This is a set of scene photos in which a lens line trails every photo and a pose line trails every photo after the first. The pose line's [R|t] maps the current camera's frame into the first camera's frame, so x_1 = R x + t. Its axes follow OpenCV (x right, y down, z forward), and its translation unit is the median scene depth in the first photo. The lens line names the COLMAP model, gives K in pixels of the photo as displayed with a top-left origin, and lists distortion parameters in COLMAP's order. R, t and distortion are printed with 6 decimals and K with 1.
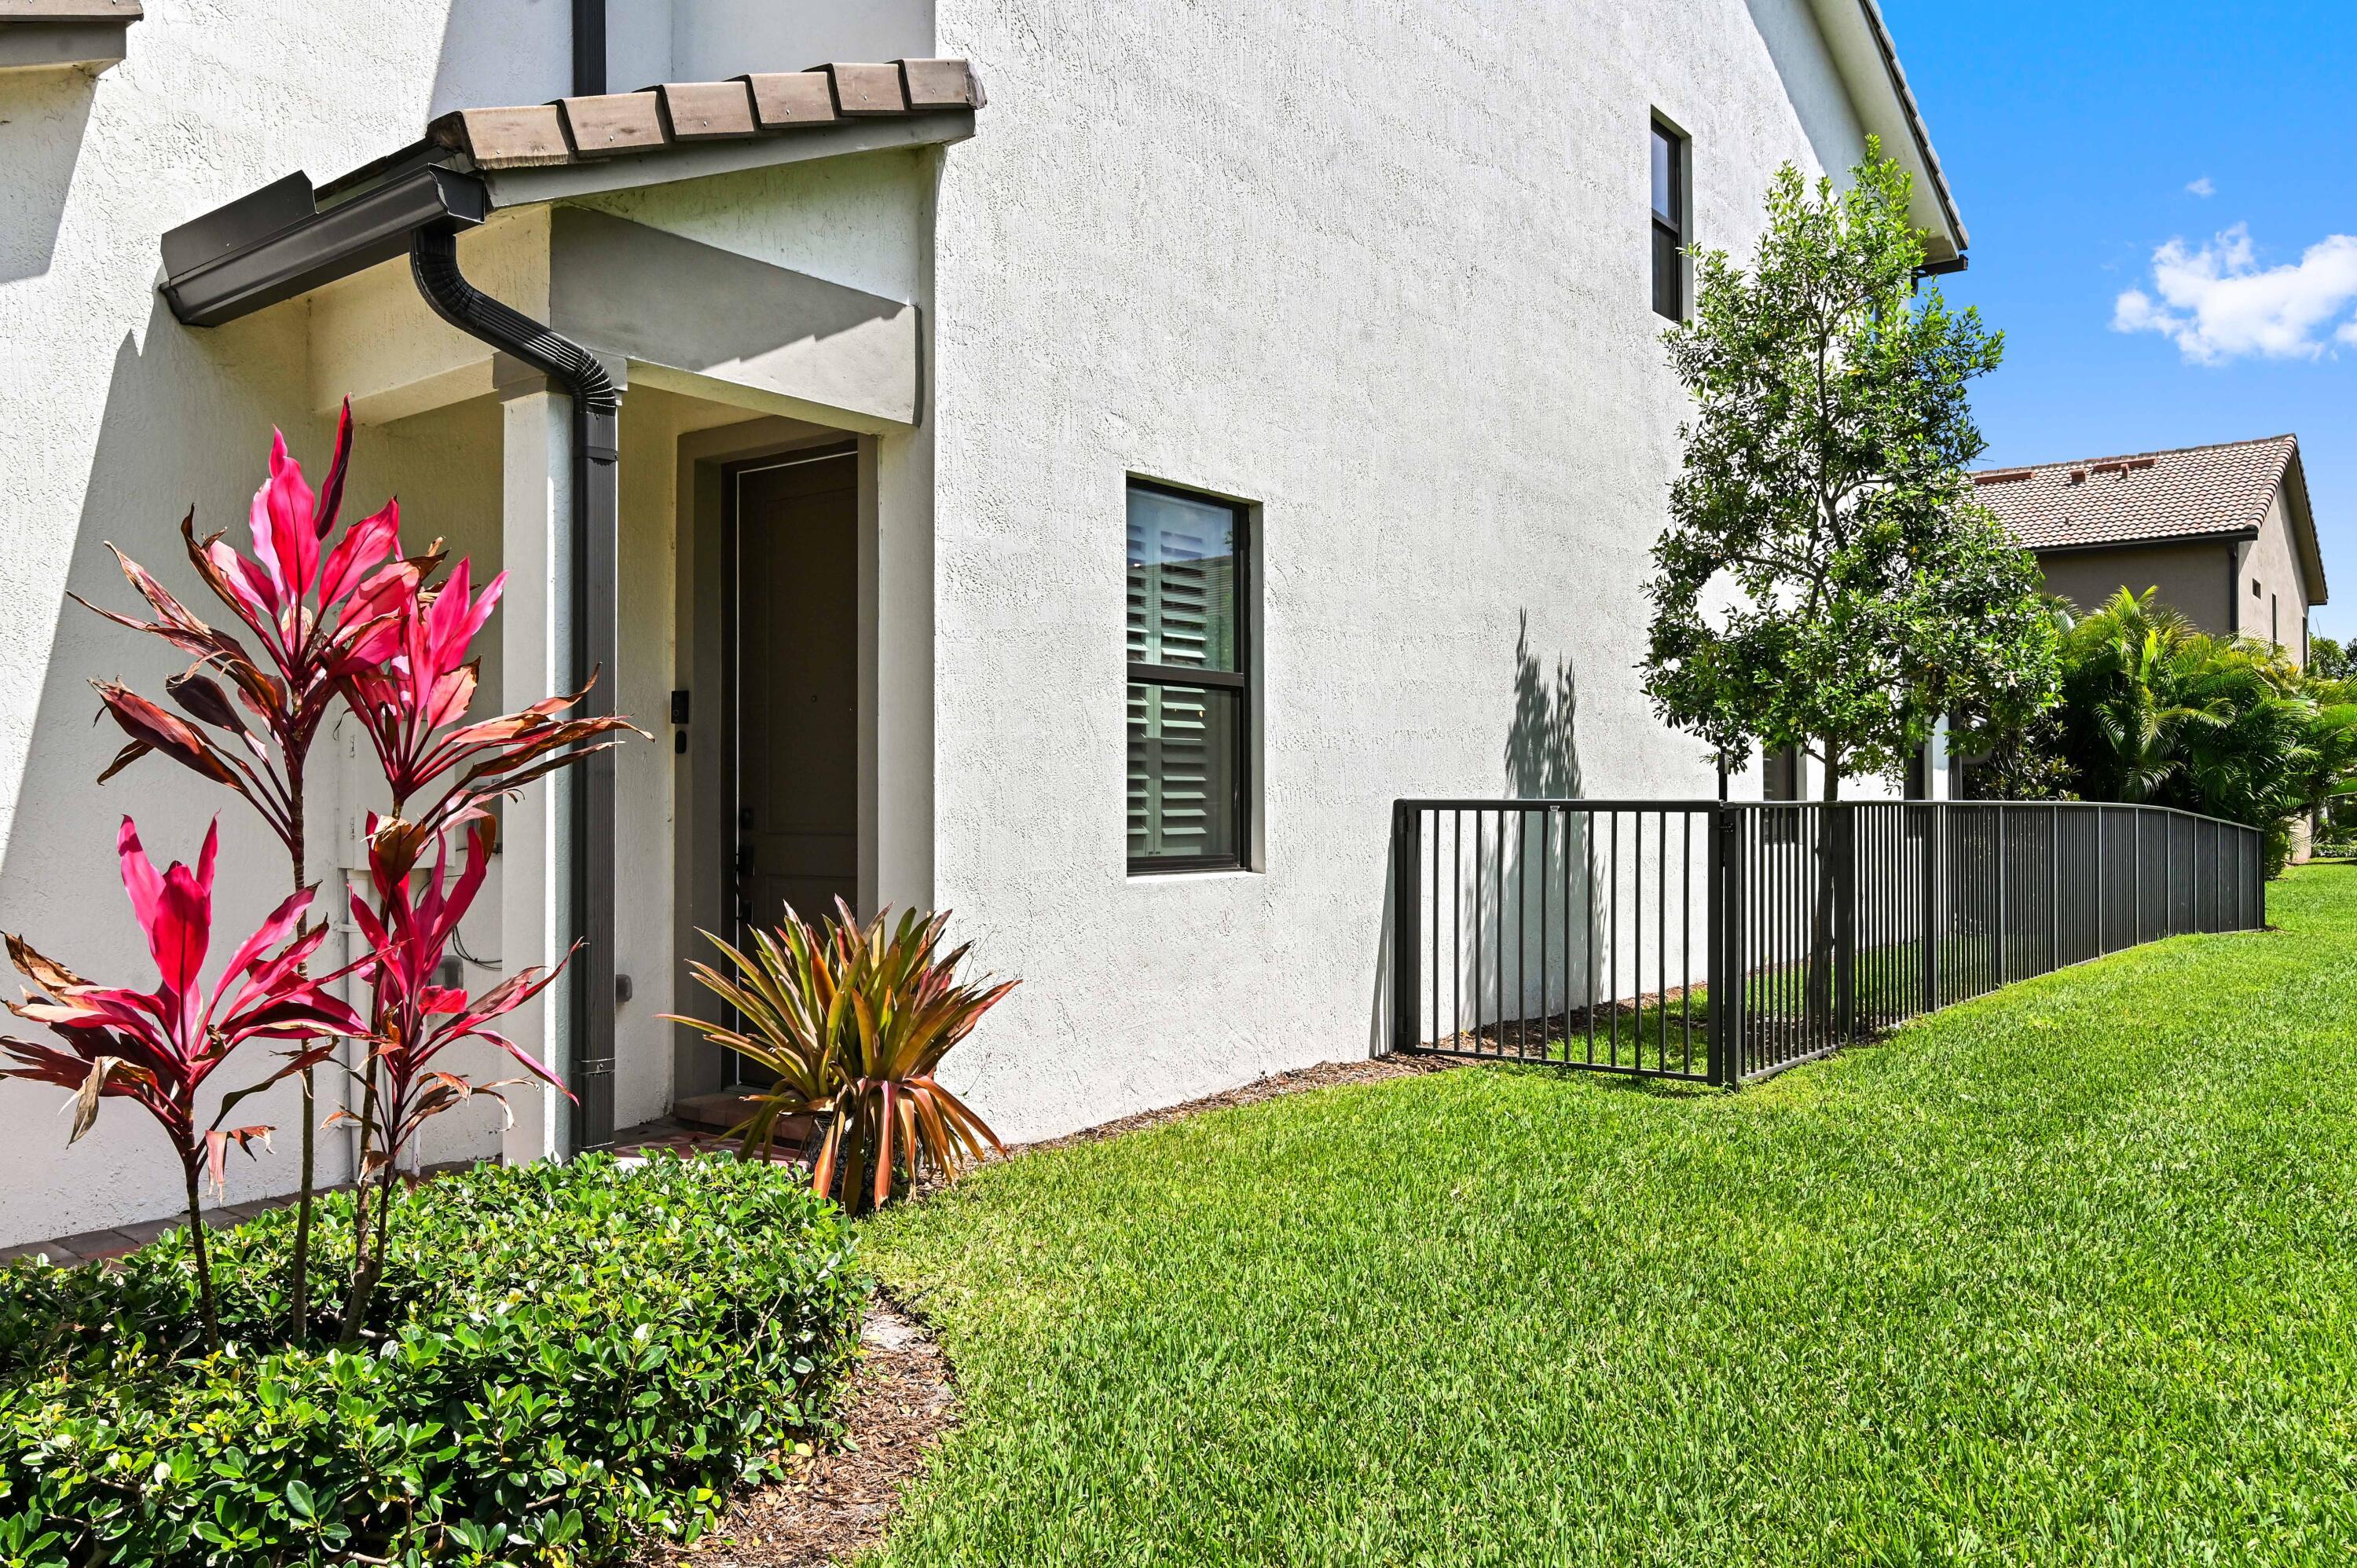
lens RADIAL K [[1858.1, 0, 1181.4], [0, 1858.1, 792.2], [0, 0, 1]] dist [0.061884, 0.005971]
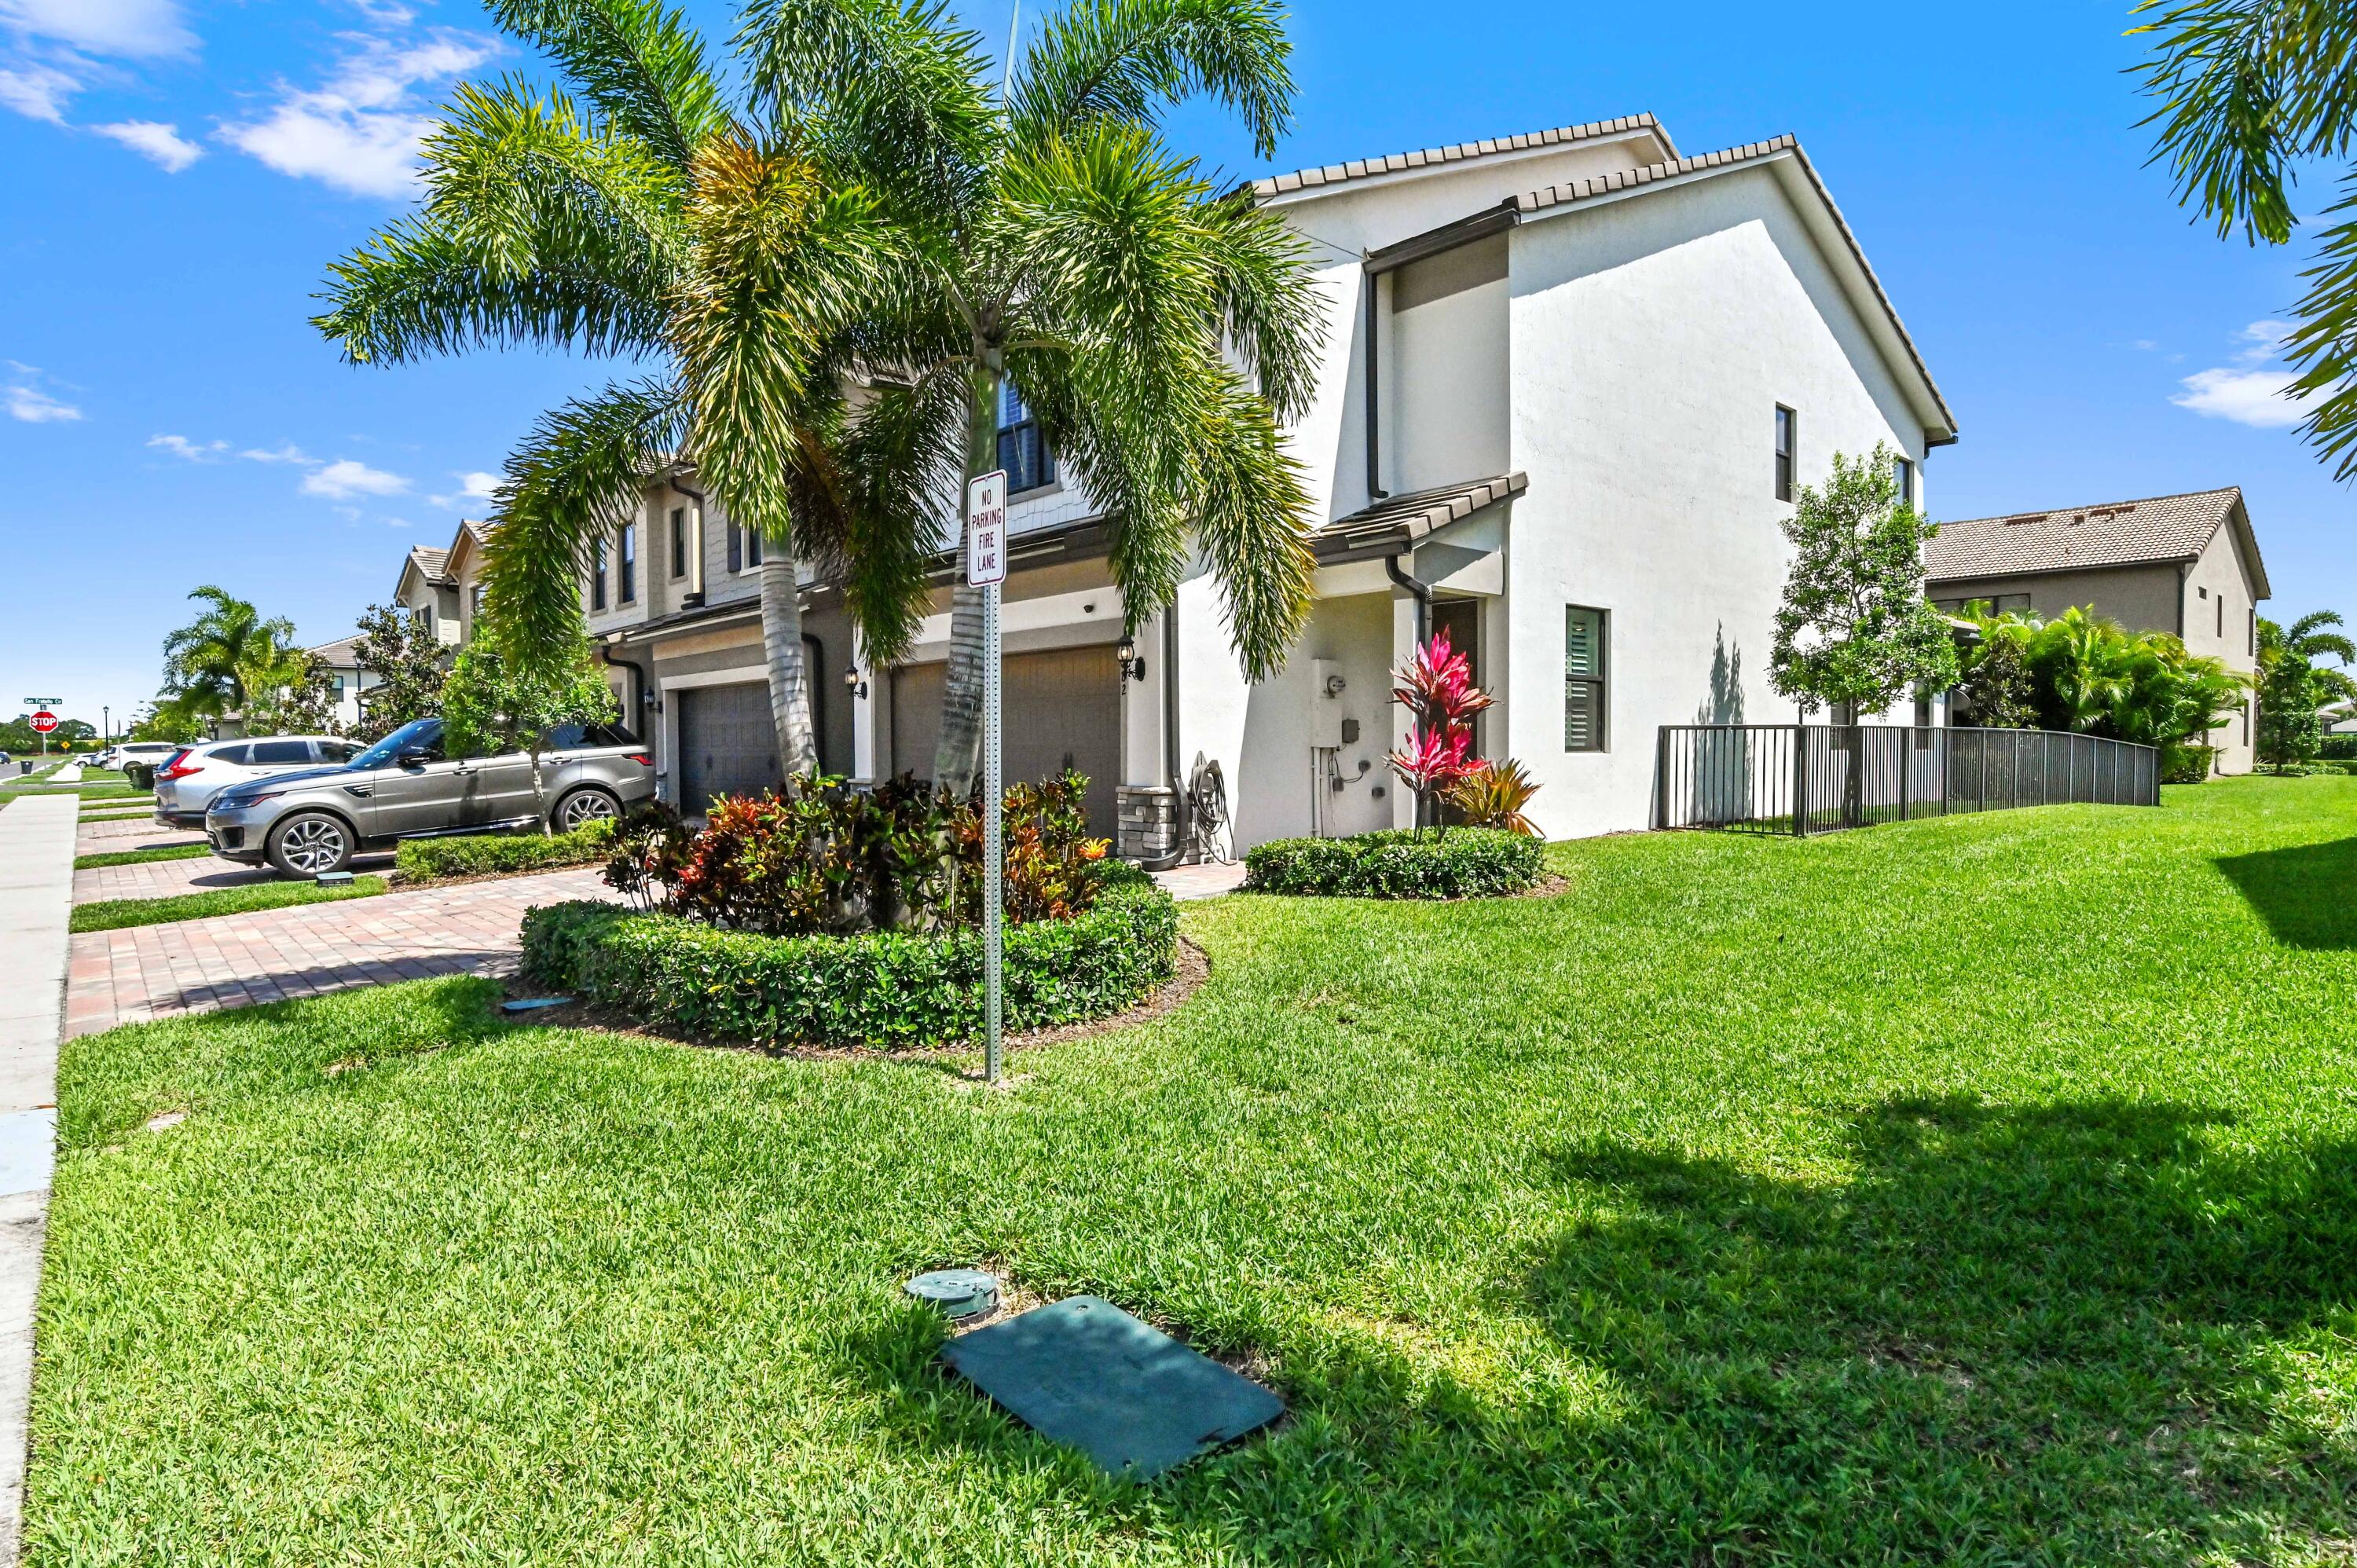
lens RADIAL K [[1301.2, 0, 1185.8], [0, 1301.2, 779.6], [0, 0, 1]] dist [0.004612, -0.000897]
pose [[0.983844, 0.006518, -0.178908, -0.170856], [-0.000037, 0.999344, 0.036203, 0.011754], [0.179027, -0.035612, 0.983199, -0.709311]]
